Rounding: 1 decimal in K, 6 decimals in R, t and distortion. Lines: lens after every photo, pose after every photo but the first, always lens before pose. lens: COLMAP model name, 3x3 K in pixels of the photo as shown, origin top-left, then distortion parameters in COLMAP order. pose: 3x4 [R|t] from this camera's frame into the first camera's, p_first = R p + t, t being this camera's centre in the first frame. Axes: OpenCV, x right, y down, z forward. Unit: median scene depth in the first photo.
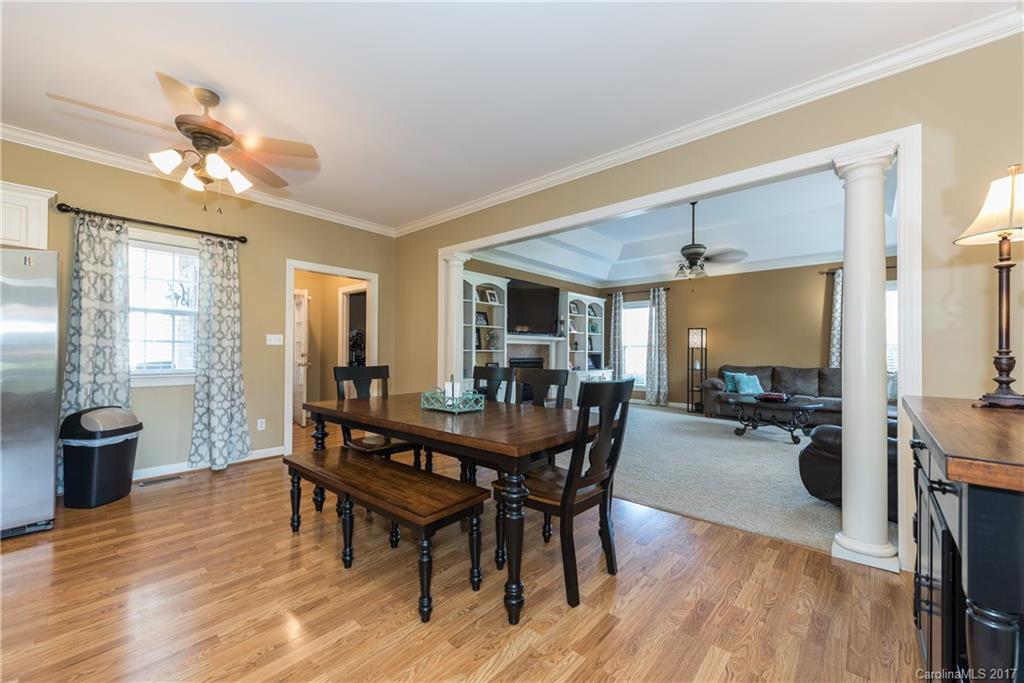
lens RADIAL K [[406.6, 0, 507.6], [0, 406.6, 347.5], [0, 0, 1]] dist [0.001984, -0.000283]
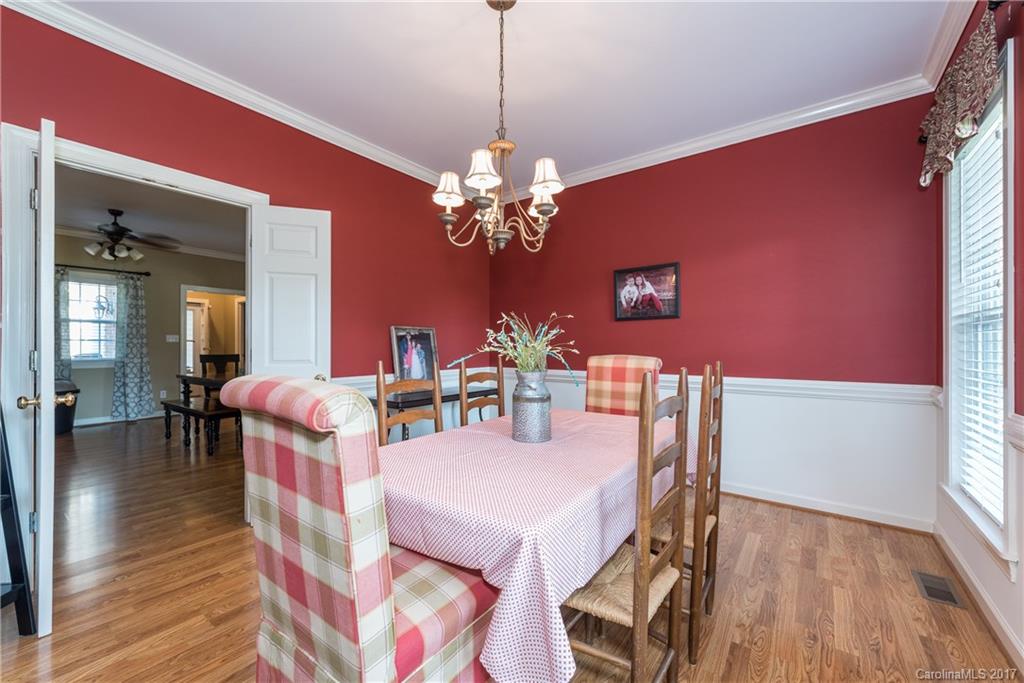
lens RADIAL K [[406.6, 0, 504.2], [0, 406.6, 344.6], [0, 0, 1]] dist [0.001984, -0.000283]
pose [[0.996179, -0.006561, 0.087089, 0.593426], [0.005986, 0.999959, 0.006865, 0.000796], [-0.087131, -0.006317, 0.996177, -0.697776]]
